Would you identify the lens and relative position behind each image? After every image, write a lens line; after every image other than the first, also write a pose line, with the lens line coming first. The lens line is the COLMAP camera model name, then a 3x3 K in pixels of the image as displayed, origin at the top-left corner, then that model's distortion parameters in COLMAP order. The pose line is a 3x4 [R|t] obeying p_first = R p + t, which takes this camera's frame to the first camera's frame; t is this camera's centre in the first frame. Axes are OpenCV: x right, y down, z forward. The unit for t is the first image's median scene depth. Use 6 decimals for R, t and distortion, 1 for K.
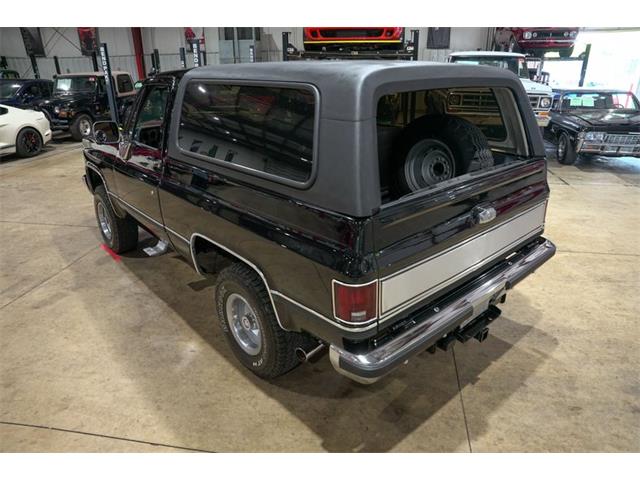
lens RADIAL K [[437.8, 0, 322.6], [0, 437.8, 241.7], [0, 0, 1]] dist [-0.147884, 0.115736]
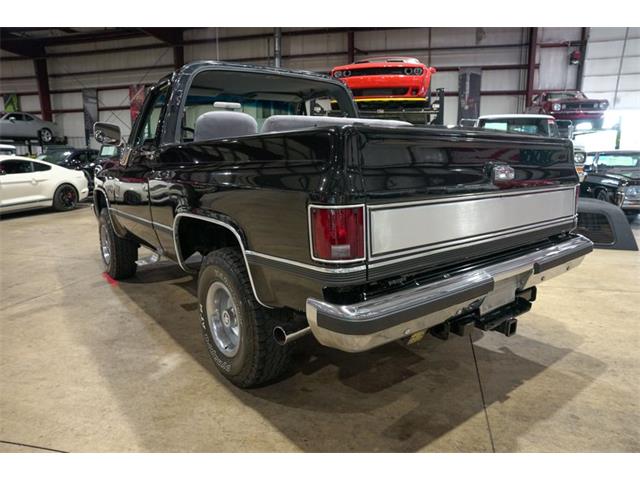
lens RADIAL K [[437.8, 0, 322.6], [0, 437.8, 241.7], [0, 0, 1]] dist [-0.147884, 0.115736]
pose [[0.996451, 0.019573, -0.081866, 0.051630], [-0.035515, 0.979543, -0.198075, 0.121310], [0.076315, 0.200279, 0.976762, 0.106512]]
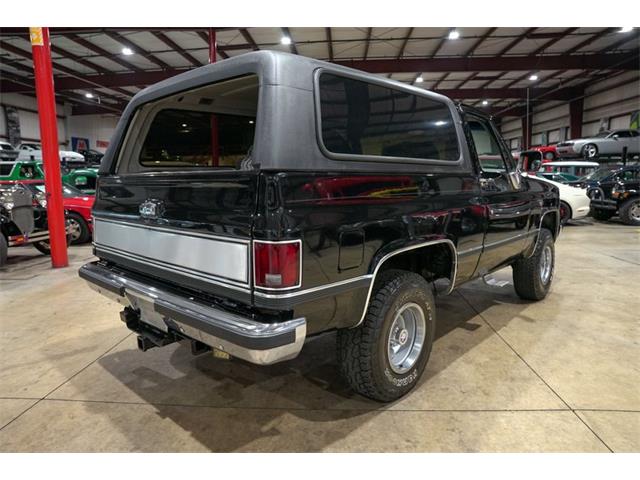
lens RADIAL K [[437.8, 0, 322.6], [0, 437.8, 241.7], [0, 0, 1]] dist [-0.147884, 0.115736]
pose [[0.102861, 0.153103, -0.982842, 0.726222], [-0.372156, 0.922244, 0.104715, -0.131037], [0.922453, 0.355000, 0.151841, 0.652265]]
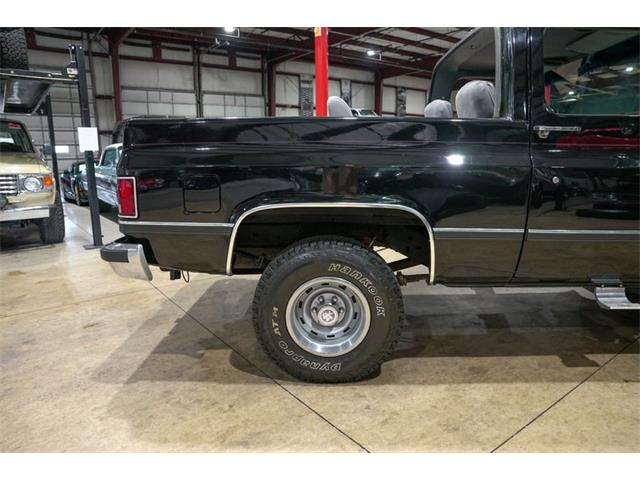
lens RADIAL K [[437.8, 0, 322.6], [0, 437.8, 241.7], [0, 0, 1]] dist [-0.147884, 0.115736]
pose [[-0.679626, 0.155375, -0.716915, 0.539366], [-0.272463, 0.853929, 0.443361, -0.271749], [0.681081, 0.496652, -0.538019, 1.083934]]
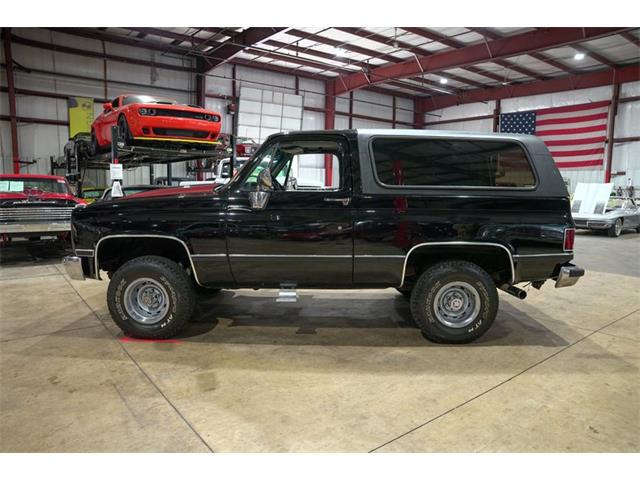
lens RADIAL K [[437.8, 0, 322.6], [0, 437.8, 241.7], [0, 0, 1]] dist [-0.147884, 0.115736]
pose [[0.677699, -0.072404, 0.731766, -0.914568], [0.265486, 0.952111, -0.151665, 0.059092], [-0.685741, 0.297056, 0.664467, 0.201303]]
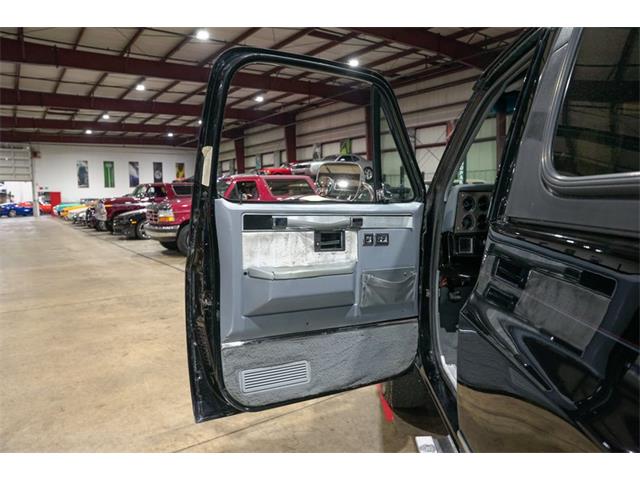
lens RADIAL K [[437.8, 0, 322.6], [0, 437.8, 241.7], [0, 0, 1]] dist [-0.147884, 0.115736]
pose [[0.715001, 0.069342, -0.695676, -0.159363], [-0.258974, 0.950551, -0.171421, -0.066040], [0.649389, 0.302729, 0.697602, 0.480094]]
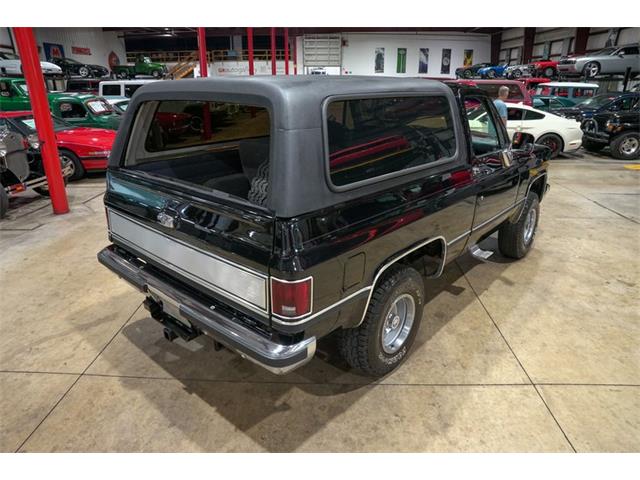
lens RADIAL K [[437.8, 0, 322.6], [0, 437.8, 241.7], [0, 0, 1]] dist [-0.147884, 0.115736]
pose [[0.124387, 0.357980, -0.925407, 0.744626], [-0.381082, 0.878357, 0.288557, -0.246321], [0.916135, 0.316763, 0.245676, 0.583091]]
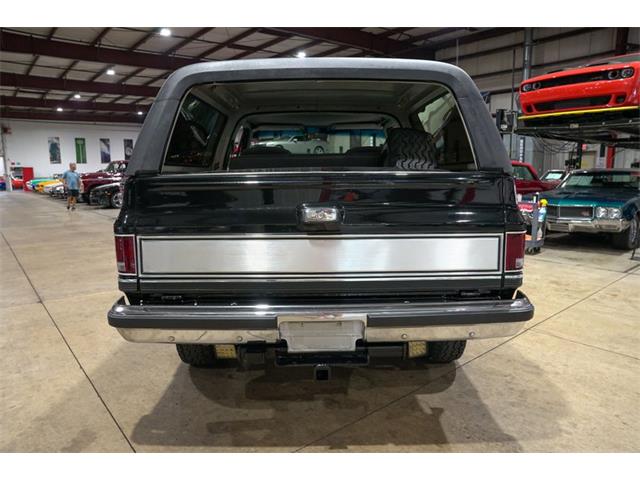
lens RADIAL K [[437.8, 0, 322.6], [0, 437.8, 241.7], [0, 0, 1]] dist [-0.147884, 0.115736]
pose [[0.753189, 0.105145, -0.649346, 0.492504], [-0.249833, 0.958900, -0.134516, 0.044939], [0.608514, 0.263544, 0.748502, 0.212698]]
